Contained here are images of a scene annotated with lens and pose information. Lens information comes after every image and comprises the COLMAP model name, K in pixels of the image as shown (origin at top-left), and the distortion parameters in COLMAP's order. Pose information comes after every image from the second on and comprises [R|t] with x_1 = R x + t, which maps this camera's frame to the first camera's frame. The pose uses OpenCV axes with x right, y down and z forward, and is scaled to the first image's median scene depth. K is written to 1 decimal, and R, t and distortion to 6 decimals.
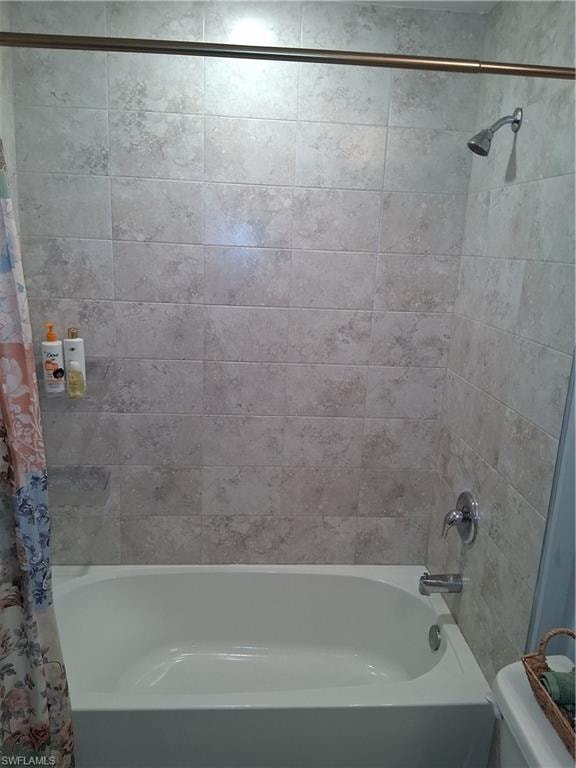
lens RADIAL K [[571.8, 0, 289.3], [0, 571.8, 387.6], [0, 0, 1]] dist [0.117342, -0.201200]
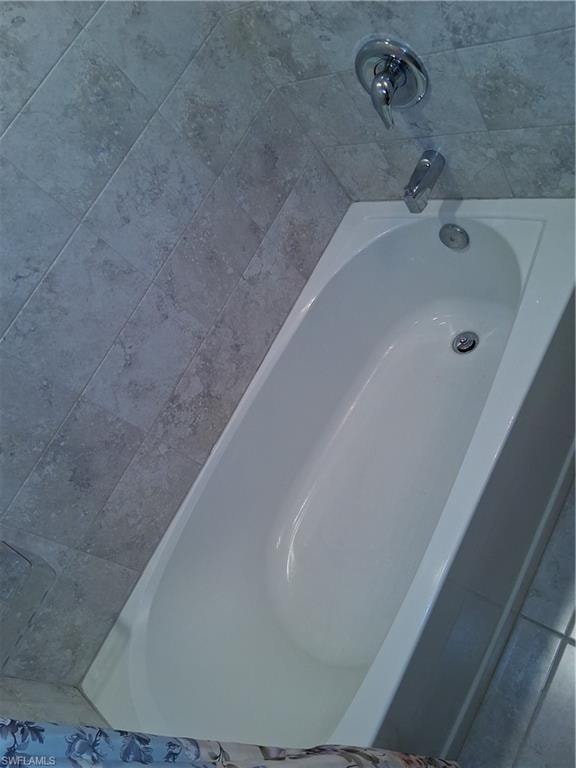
lens RADIAL K [[571.8, 0, 289.3], [0, 571.8, 387.6], [0, 0, 1]] dist [0.117342, -0.201200]
pose [[0.491069, -0.860418, 0.136133, -0.119011], [0.710671, 0.486074, 0.508605, -0.013398], [-0.503783, -0.153014, 0.850170, 0.394378]]
